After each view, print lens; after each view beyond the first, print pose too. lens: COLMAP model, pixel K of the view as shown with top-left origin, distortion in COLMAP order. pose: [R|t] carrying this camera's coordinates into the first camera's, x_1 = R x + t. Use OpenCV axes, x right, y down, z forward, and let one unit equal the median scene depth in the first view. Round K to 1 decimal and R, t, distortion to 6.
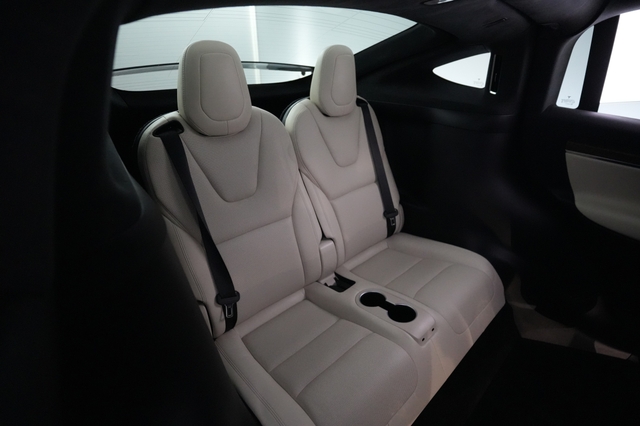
lens RADIAL K [[313.9, 0, 318.5], [0, 313.9, 214.0], [0, 0, 1]] dist [-0.000325, 0.000916]
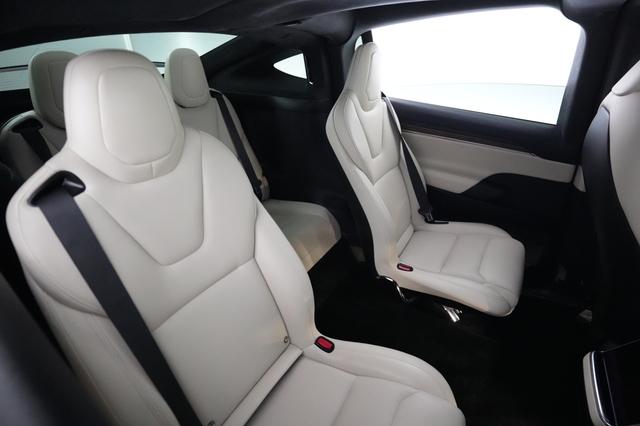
lens RADIAL K [[321.2, 0, 320.3], [0, 321.2, 214.1], [0, 0, 1]] dist [0.002321, 0.000121]
pose [[0.954695, -0.143529, 0.260686, 0.141316], [0.136553, 0.989620, 0.044776, 0.102964], [-0.264406, -0.007150, 0.964385, -0.307810]]
